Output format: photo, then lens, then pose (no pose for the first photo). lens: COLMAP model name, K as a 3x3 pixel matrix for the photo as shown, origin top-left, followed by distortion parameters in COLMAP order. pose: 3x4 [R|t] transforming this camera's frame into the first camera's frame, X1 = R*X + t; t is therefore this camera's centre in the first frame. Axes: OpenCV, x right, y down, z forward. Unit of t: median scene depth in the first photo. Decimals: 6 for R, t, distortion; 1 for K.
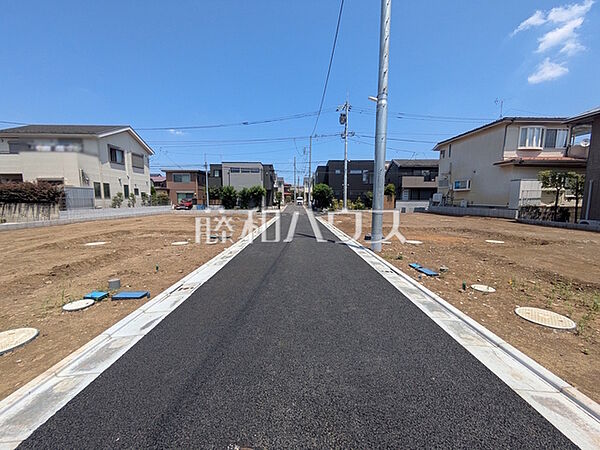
lens RADIAL K [[239.4, 0, 300.0], [0, 239.4, 225.0], [0, 0, 1]] dist [-0.000308, 0.000197]
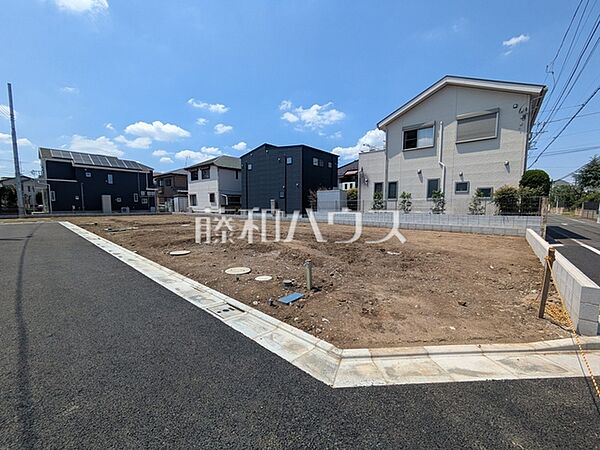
lens RADIAL K [[240.5, 0, 301.7], [0, 240.5, 222.3], [0, 0, 1]] dist [-0.001816, -0.000033]
pose [[-0.675605, 0.050495, -0.735532, -0.016864], [-0.079669, 0.986810, 0.140923, -0.119536], [0.732947, 0.153807, -0.662671, 1.228082]]
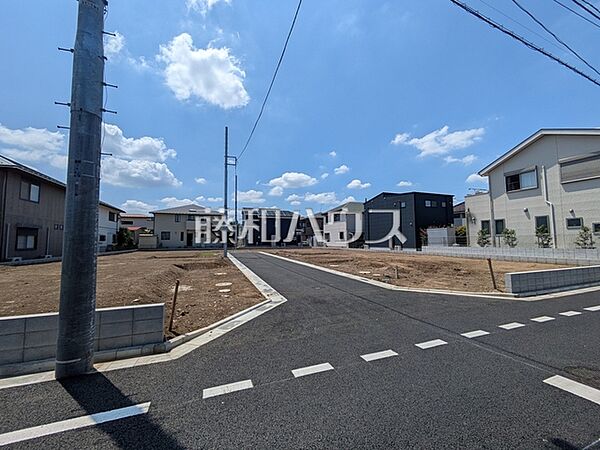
lens RADIAL K [[240.9, 0, 300.9], [0, 240.9, 226.1], [0, 0, 1]] dist [0.001337, 0.000147]
pose [[-0.945712, -0.013985, -0.324705, 0.167431], [-0.027709, 0.998906, 0.037680, -0.150208], [0.323823, 0.044631, -0.945064, 1.492056]]
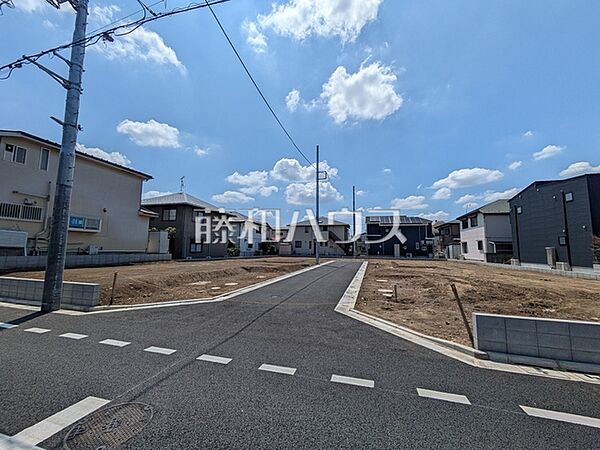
lens RADIAL K [[239.4, 0, 300.0], [0, 239.4, 225.0], [0, 0, 1]] dist [-0.000308, 0.000197]
pose [[-0.947850, 0.018207, 0.318195, -0.154882], [0.018840, 0.999822, -0.001086, -0.153357], [-0.318158, 0.004965, -0.948025, 1.498528]]
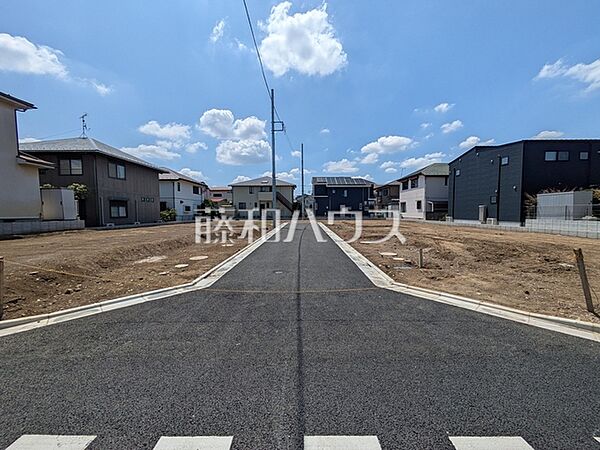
lens RADIAL K [[239.4, 0, 300.0], [0, 239.4, 225.0], [0, 0, 1]] dist [-0.000308, 0.000197]
pose [[-0.998844, 0.000303, 0.048067, -0.027373], [0.007981, 0.987144, 0.159635, -0.141841], [-0.047401, 0.159834, -0.986005, 1.419760]]
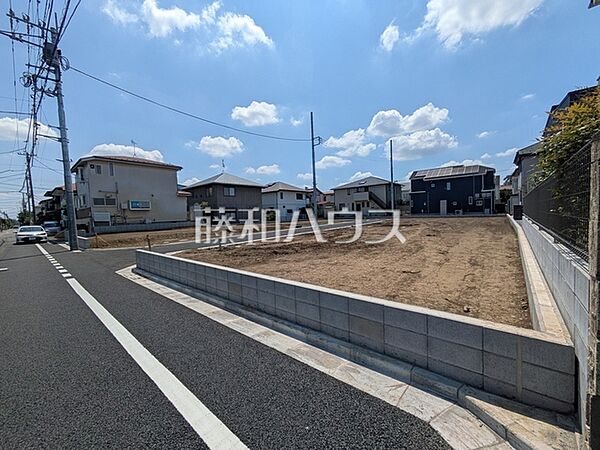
lens RADIAL K [[240.5, 0, 301.7], [0, 240.5, 222.3], [0, 0, 1]] dist [-0.001816, -0.000033]
pose [[-0.729294, 0.002675, 0.684196, -0.677905], [0.109513, 0.987556, 0.112870, -0.133629], [-0.675380, 0.157244, -0.720511, 1.347608]]
